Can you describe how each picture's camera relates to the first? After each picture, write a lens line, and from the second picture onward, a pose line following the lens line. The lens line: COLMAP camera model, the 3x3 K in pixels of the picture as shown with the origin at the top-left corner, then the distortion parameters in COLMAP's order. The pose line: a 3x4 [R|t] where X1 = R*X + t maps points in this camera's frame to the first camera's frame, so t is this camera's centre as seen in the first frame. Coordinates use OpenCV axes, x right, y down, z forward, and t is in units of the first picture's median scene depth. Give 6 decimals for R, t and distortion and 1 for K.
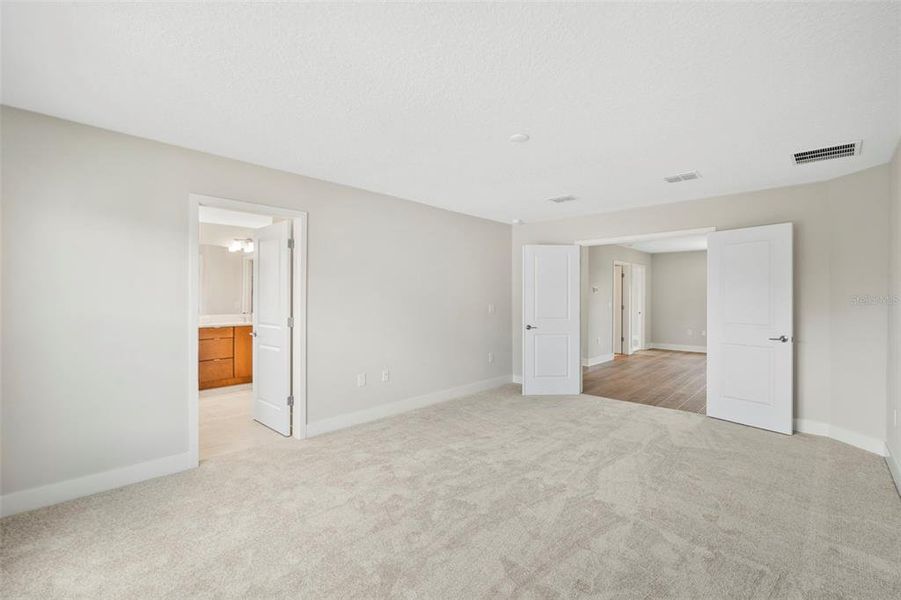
lens RADIAL K [[399.0, 0, 450.5], [0, 399.0, 300.0], [0, 0, 1]] dist [-0.005041, -0.000210]
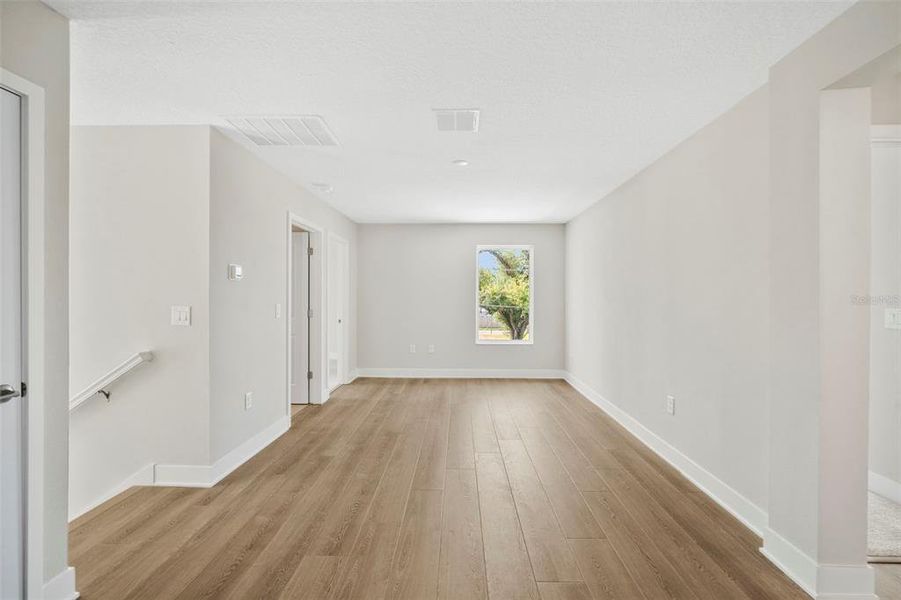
lens RADIAL K [[399.0, 0, 450.5], [0, 399.0, 300.0], [0, 0, 1]] dist [-0.005041, -0.000210]
pose [[0.749249, -0.001800, 0.662285, 0.216614], [-0.000970, 0.999992, 0.003816, 0.000034], [-0.662287, -0.003502, 0.749242, 0.473003]]
